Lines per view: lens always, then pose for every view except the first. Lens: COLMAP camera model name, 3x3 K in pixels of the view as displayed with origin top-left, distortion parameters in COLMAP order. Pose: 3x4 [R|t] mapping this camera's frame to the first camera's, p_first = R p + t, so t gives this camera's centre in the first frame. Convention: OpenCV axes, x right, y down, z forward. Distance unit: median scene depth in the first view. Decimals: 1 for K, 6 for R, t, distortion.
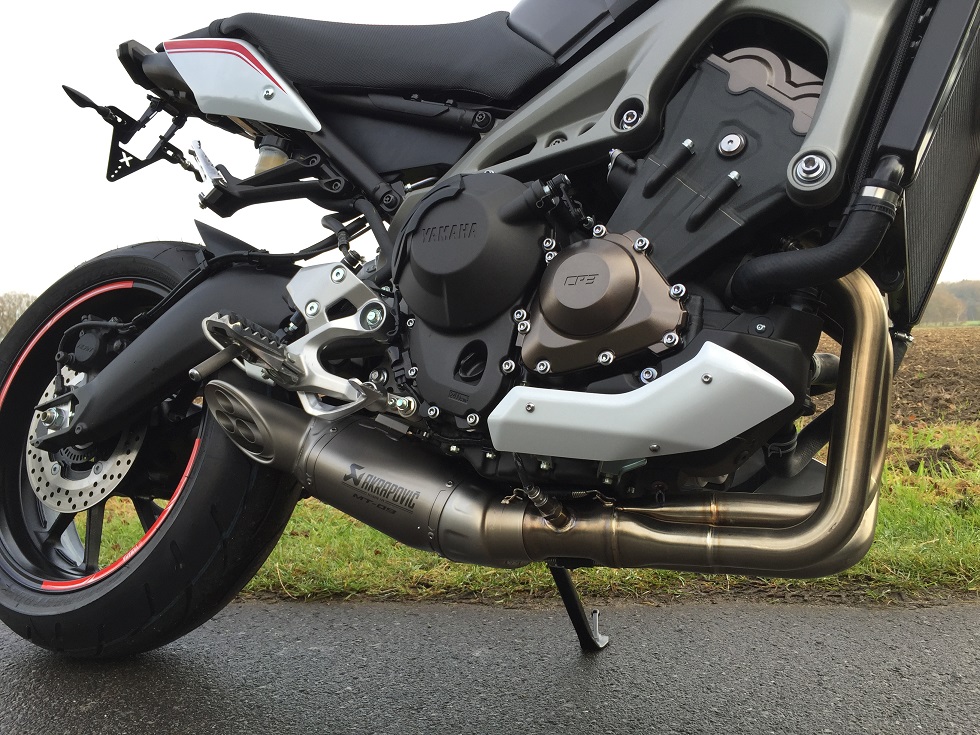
lens RADIAL K [[824.7, 0, 490.0], [0, 824.7, 369.8], [0, 0, 1]] dist [0.084914, -0.019957]
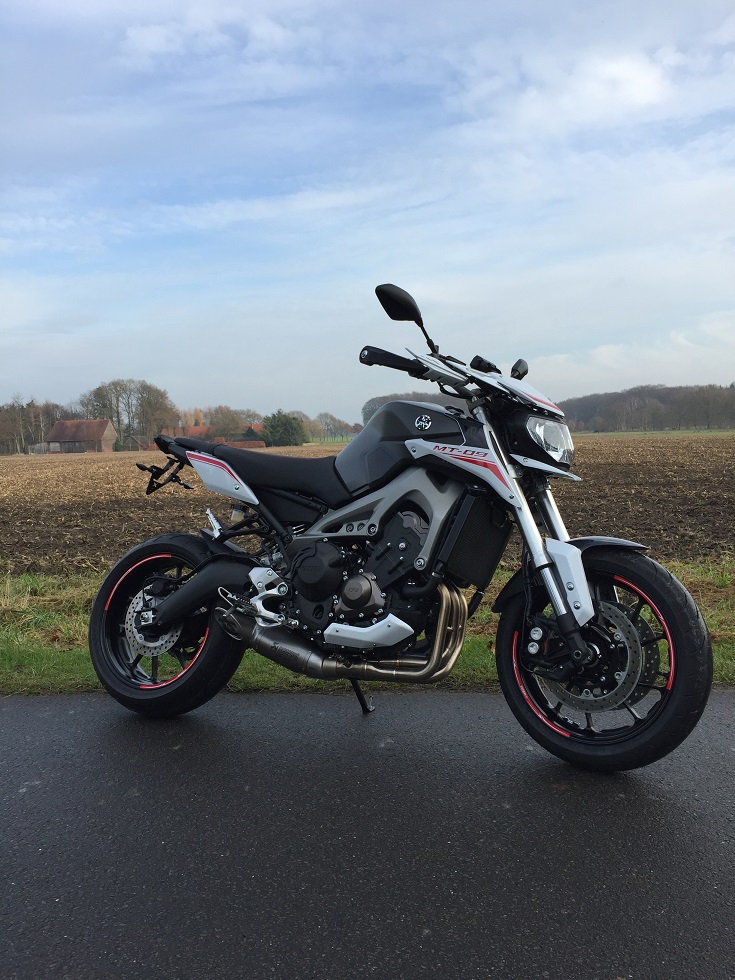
lens RADIAL K [[824.7, 0, 365.4], [0, 824.7, 509.5], [0, 0, 1]] dist [0.084914, -0.019957]
pose [[0.999473, 0.005039, 0.032073, 0.045414], [-0.006630, 0.998743, 0.049678, -0.487833], [-0.031782, -0.049864, 0.998250, -1.803897]]
